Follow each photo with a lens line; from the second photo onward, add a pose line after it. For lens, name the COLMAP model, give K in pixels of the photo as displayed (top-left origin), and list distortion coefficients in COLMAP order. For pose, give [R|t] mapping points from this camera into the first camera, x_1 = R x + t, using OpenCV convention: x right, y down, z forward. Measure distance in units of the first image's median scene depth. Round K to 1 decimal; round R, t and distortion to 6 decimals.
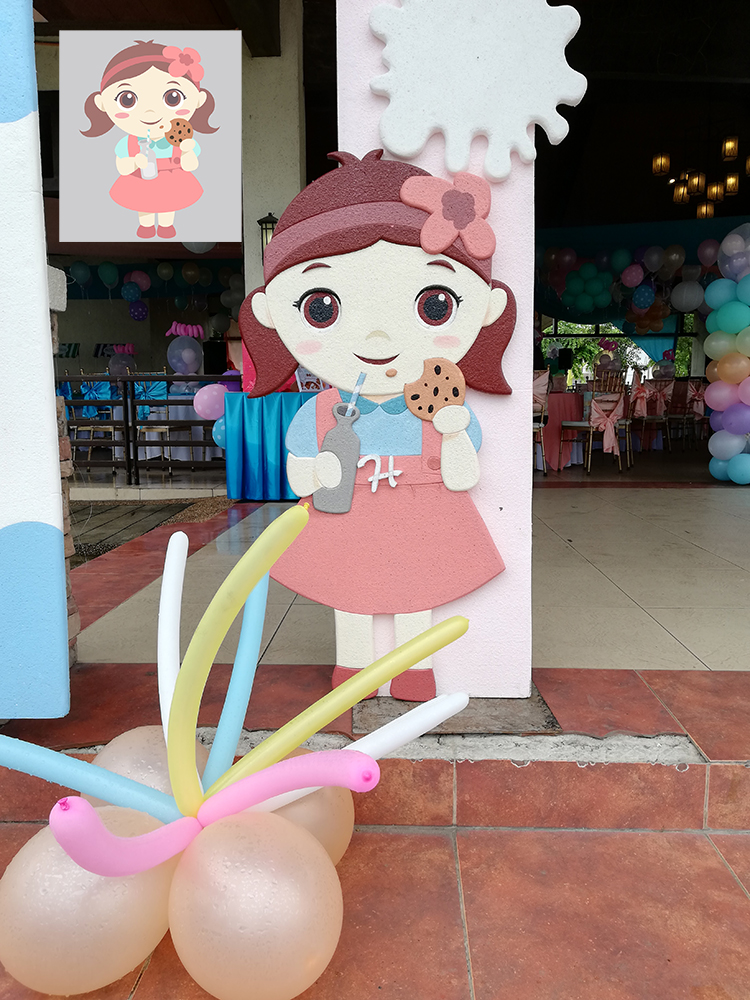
lens RADIAL K [[769.5, 0, 383.4], [0, 769.5, 500.8], [0, 0, 1]] dist [0.024754, -0.027075]
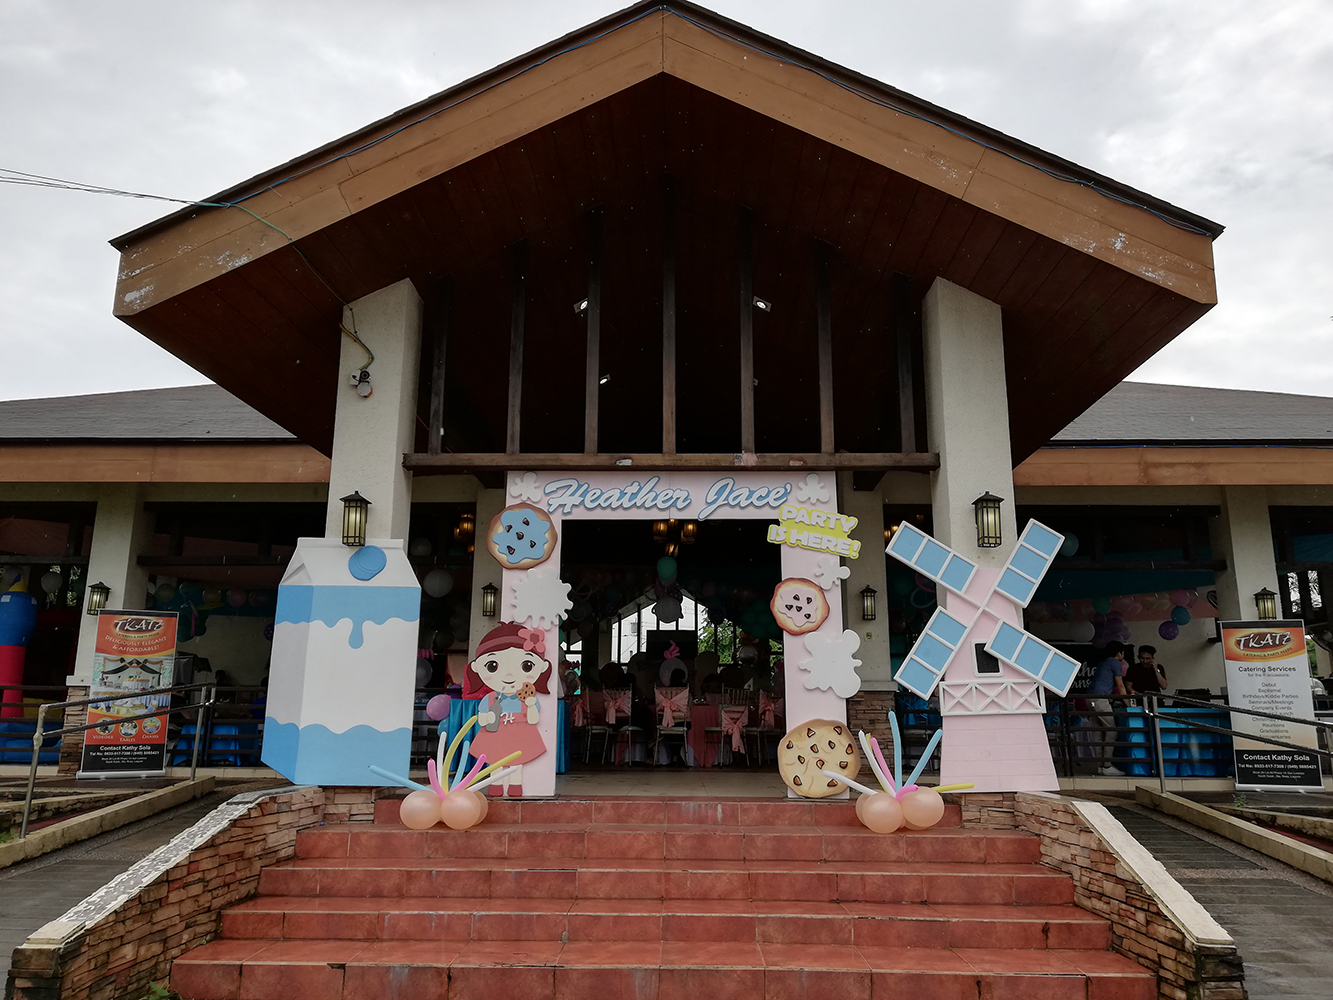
lens RADIAL K [[1025.8, 0, 676.2], [0, 1025.8, 493.9], [0, 0, 1]] dist [0.024754, -0.027075]
pose [[0.999513, 0.019651, 0.024226, 0.580091], [-0.010068, 0.938285, -0.345718, 0.564277], [-0.029525, 0.345305, 0.938026, -3.376586]]
